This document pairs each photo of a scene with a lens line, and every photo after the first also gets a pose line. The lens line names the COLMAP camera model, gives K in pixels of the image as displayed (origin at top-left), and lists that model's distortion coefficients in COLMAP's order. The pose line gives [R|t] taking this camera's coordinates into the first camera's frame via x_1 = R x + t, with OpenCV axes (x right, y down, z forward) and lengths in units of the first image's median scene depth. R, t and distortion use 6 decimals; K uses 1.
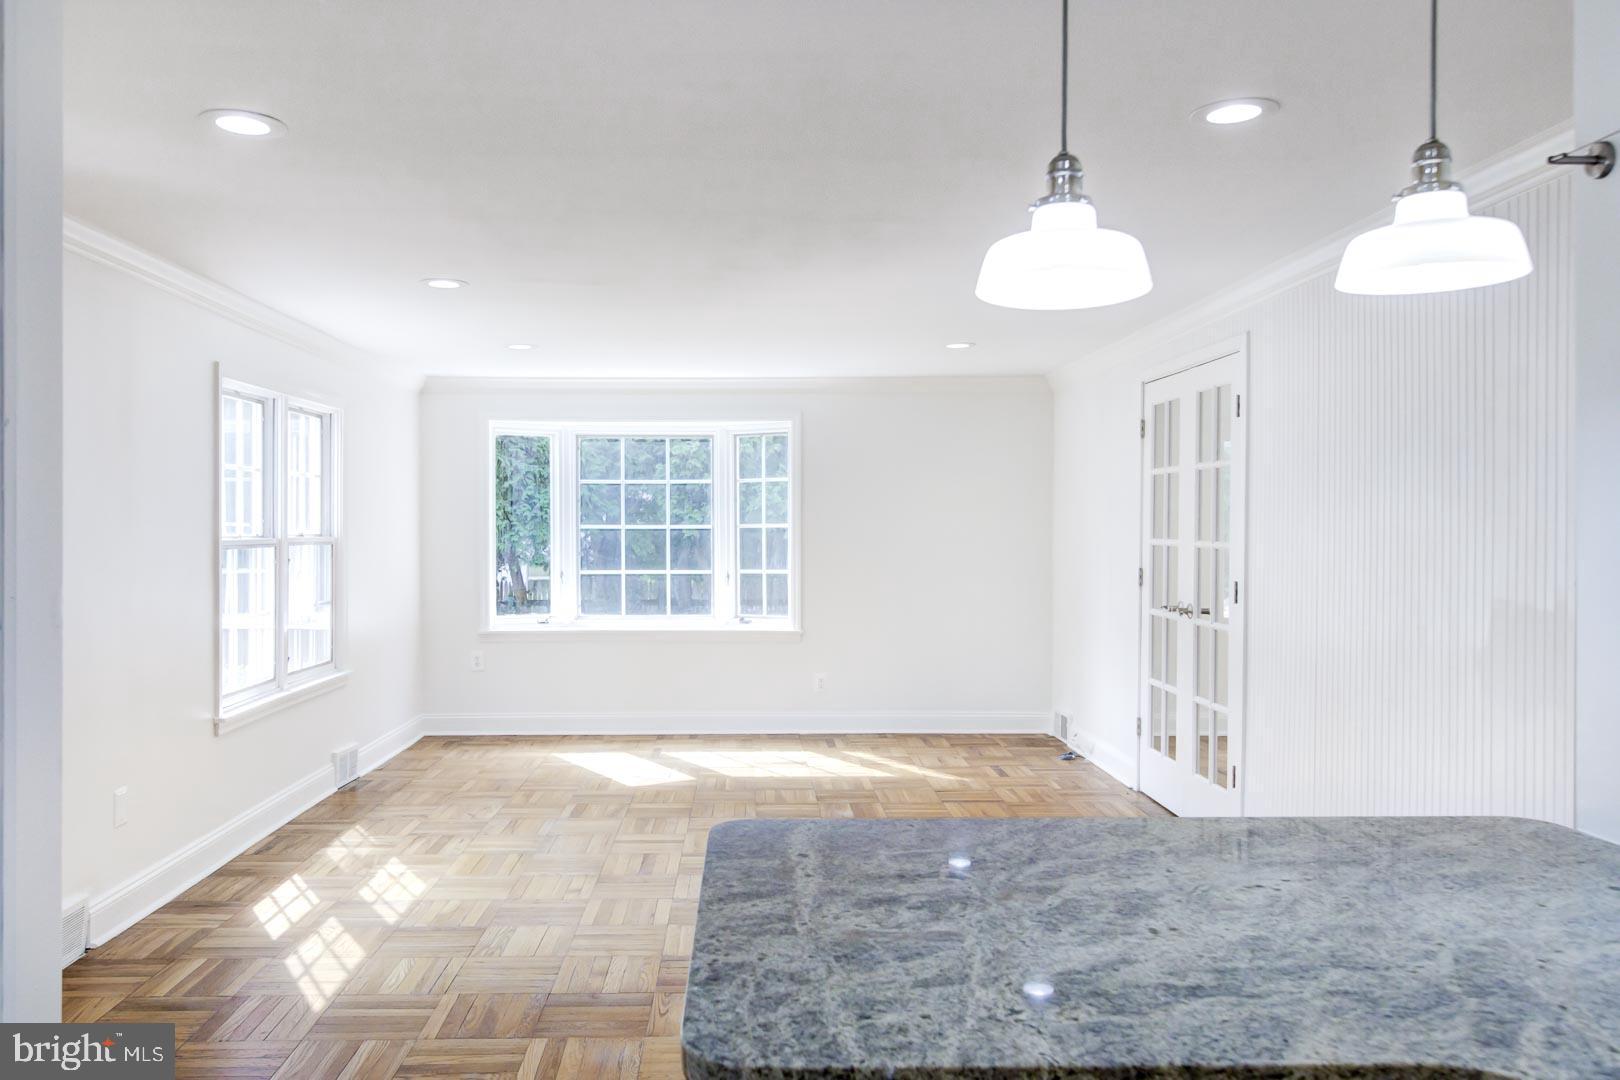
lens RADIAL K [[1259.3, 0, 773.6], [0, 1259.3, 519.5], [0, 0, 1]] dist [0.027460, -0.007011]
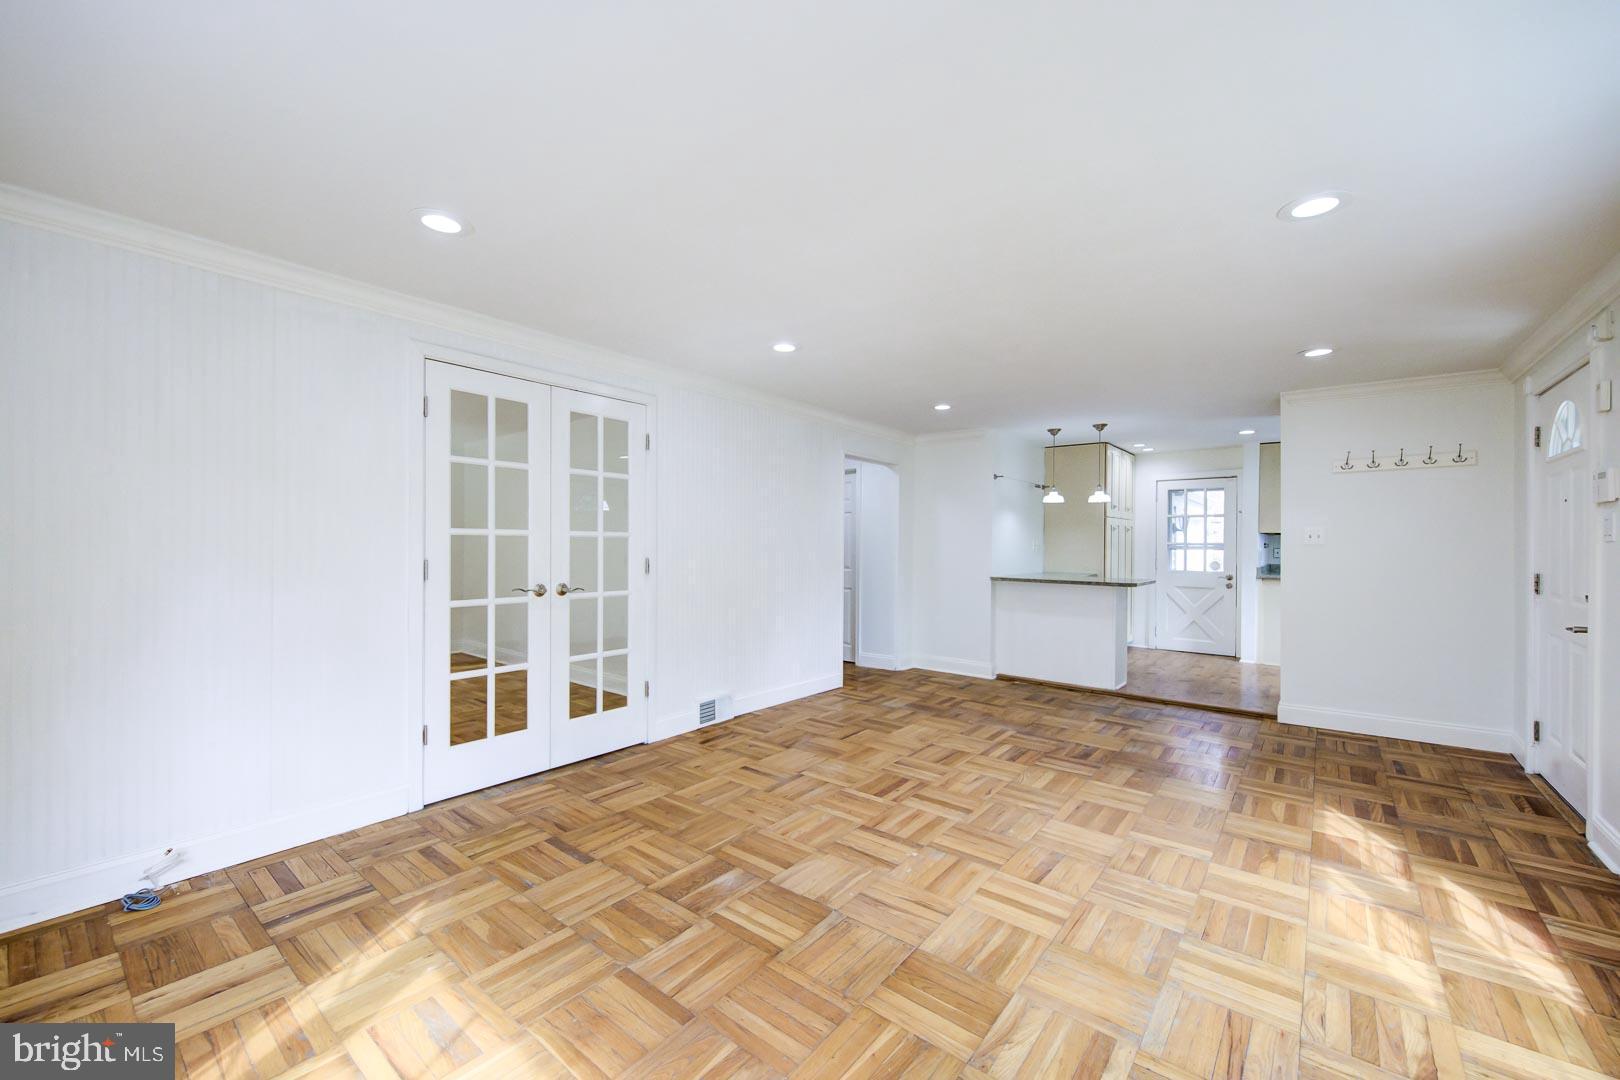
lens RADIAL K [[655.1, 0, 807.2], [0, 655.1, 544.8], [0, 0, 1]] dist [0.007199, -0.001037]
pose [[-0.766819, -0.005033, 0.641844, -0.218264], [-0.009405, 0.999950, -0.003396, 0.027113], [-0.641795, -0.008640, -0.766828, 1.180158]]
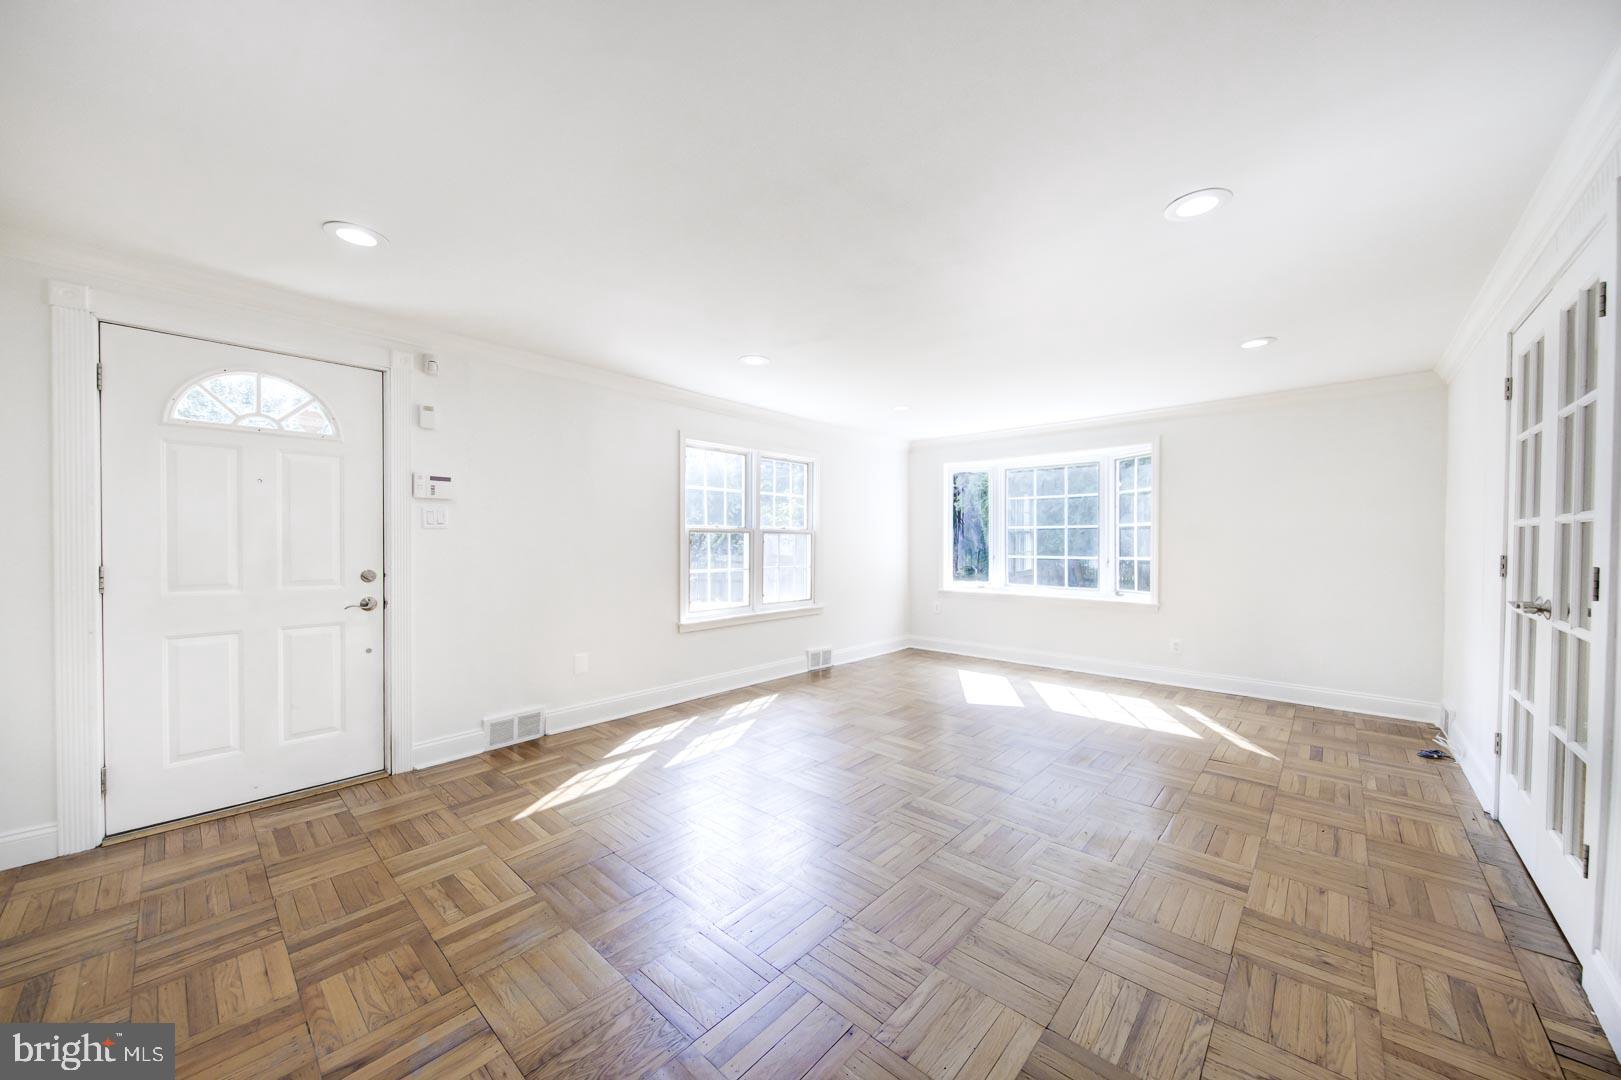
lens RADIAL K [[584.1, 0, 815.3], [0, 584.1, 546.0], [0, 0, 1]] dist [0.000206, -0.000580]
pose [[0.724439, 0.005814, -0.689314, 0.226788], [0.000550, 0.999959, 0.009012, 0.028312], [0.689339, -0.006908, 0.724406, 0.404859]]
